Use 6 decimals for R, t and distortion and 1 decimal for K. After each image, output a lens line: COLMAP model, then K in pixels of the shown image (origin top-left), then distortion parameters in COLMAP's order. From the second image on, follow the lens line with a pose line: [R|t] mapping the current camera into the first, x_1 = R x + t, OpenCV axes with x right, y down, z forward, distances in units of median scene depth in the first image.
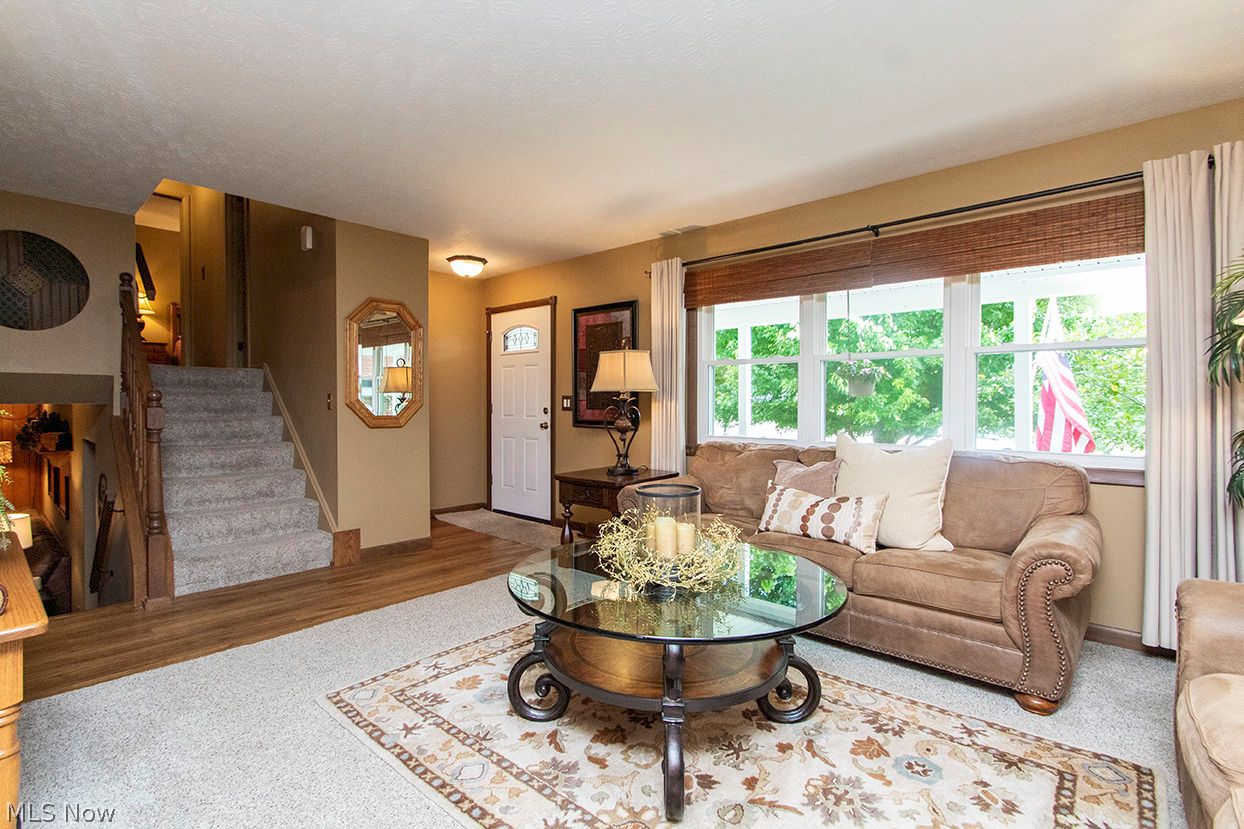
lens RADIAL K [[592.4, 0, 619.0], [0, 592.4, 413.0], [0, 0, 1]] dist [0.004132, 0.002986]
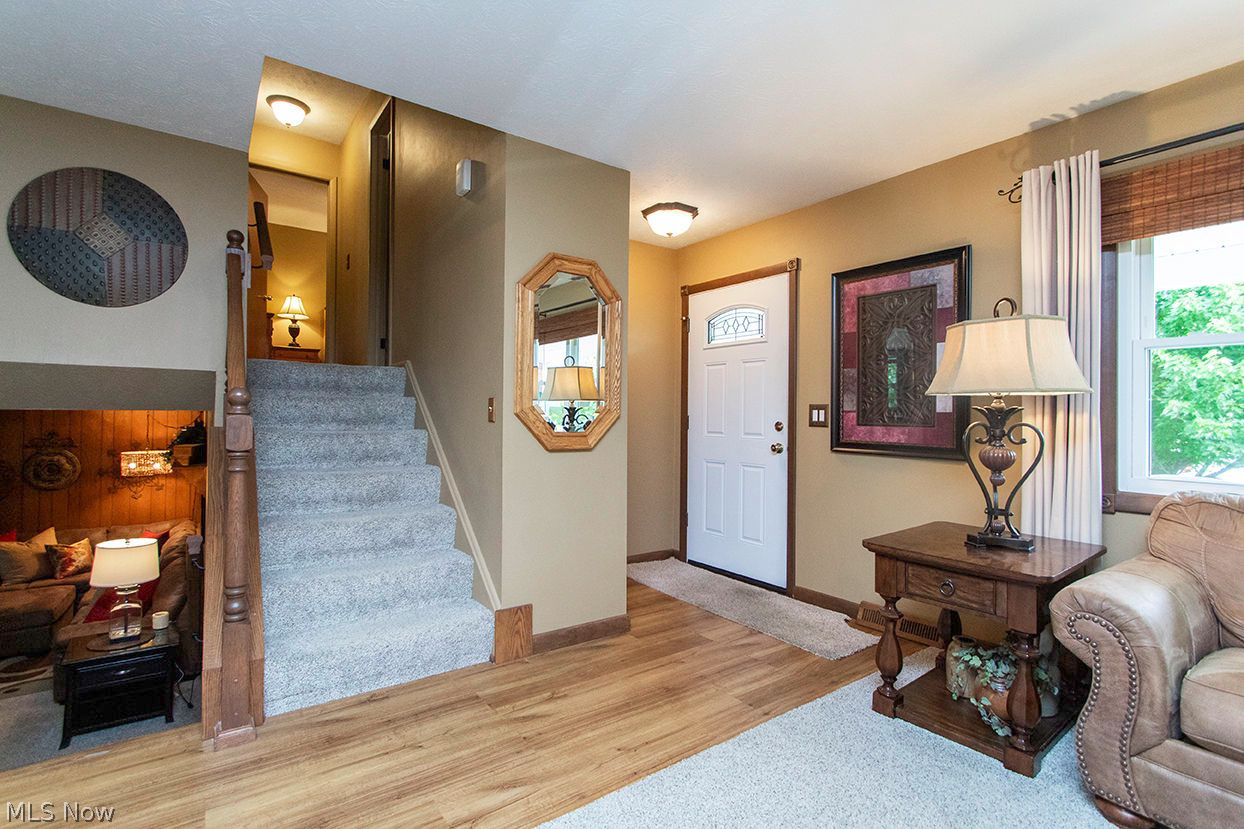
lens RADIAL K [[592.4, 0, 622.9], [0, 592.4, 414.7], [0, 0, 1]] dist [0.004132, 0.002986]
pose [[0.980306, 0.008675, -0.197292, -0.193925], [-0.012680, 0.999738, -0.019047, -0.002642], [0.197076, 0.021173, 0.980160, 0.342710]]
